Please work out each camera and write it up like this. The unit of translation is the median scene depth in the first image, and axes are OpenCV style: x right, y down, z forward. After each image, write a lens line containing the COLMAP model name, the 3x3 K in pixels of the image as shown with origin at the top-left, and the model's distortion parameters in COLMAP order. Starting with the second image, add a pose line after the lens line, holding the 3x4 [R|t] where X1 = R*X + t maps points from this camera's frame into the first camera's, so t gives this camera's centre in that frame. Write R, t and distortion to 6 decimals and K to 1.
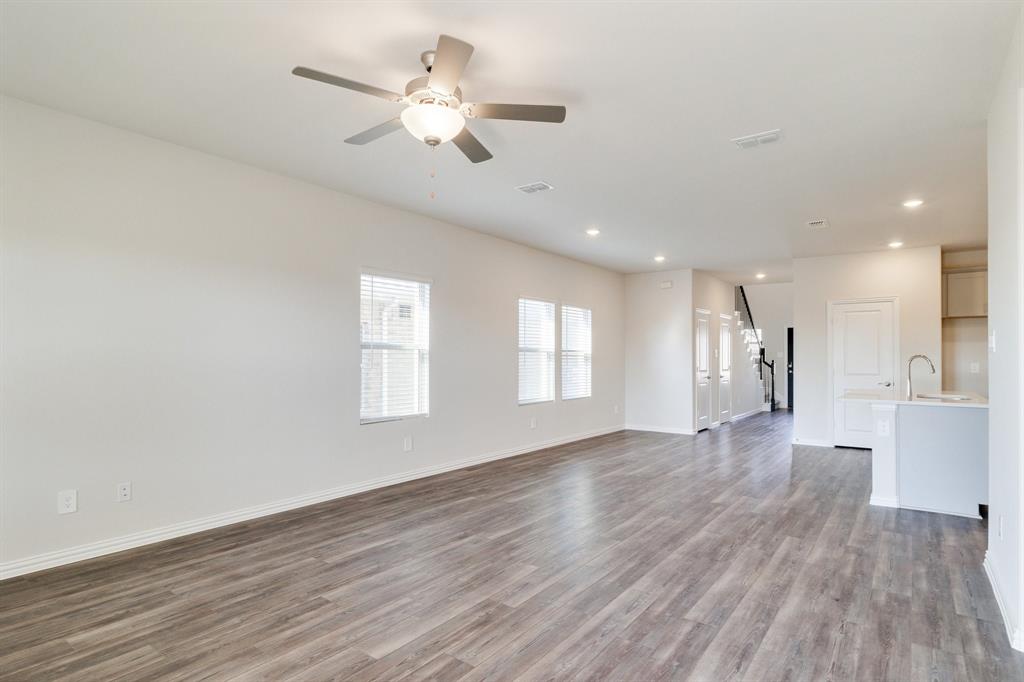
lens RADIAL K [[527.8, 0, 512.3], [0, 527.8, 354.3], [0, 0, 1]] dist [-0.002663, -0.000344]
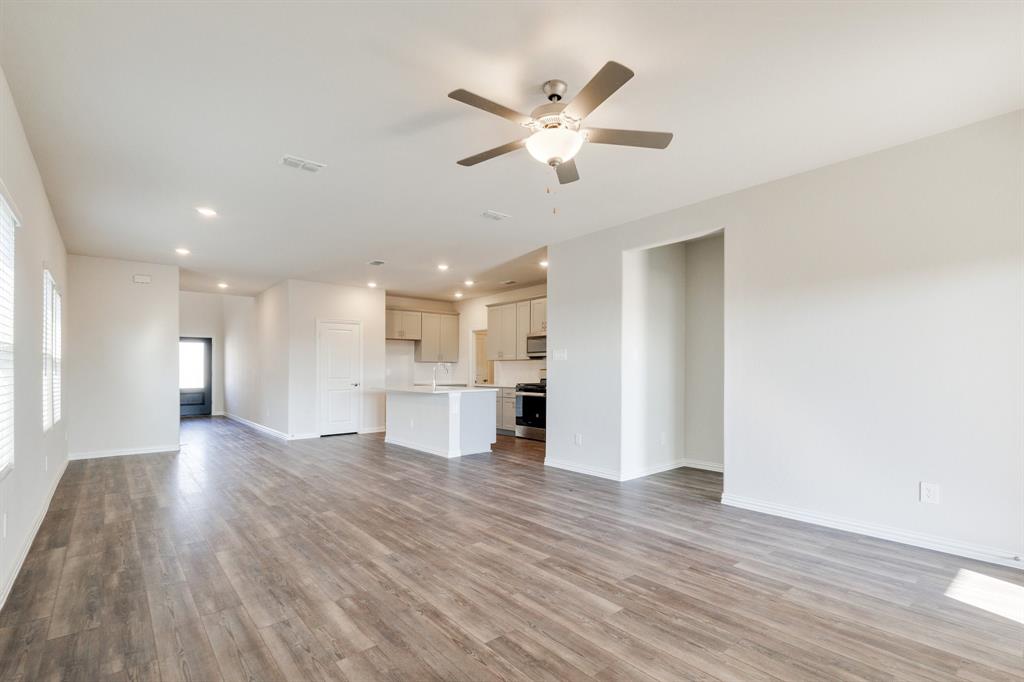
lens RADIAL K [[488.7, 0, 512.1], [0, 488.7, 367.3], [0, 0, 1]] dist [0.000201, -0.000066]
pose [[0.229741, -0.000335, 0.973252, -0.950461], [-0.004449, 0.999989, 0.001394, 0.018608], [-0.973242, -0.004650, 0.229737, 0.672579]]
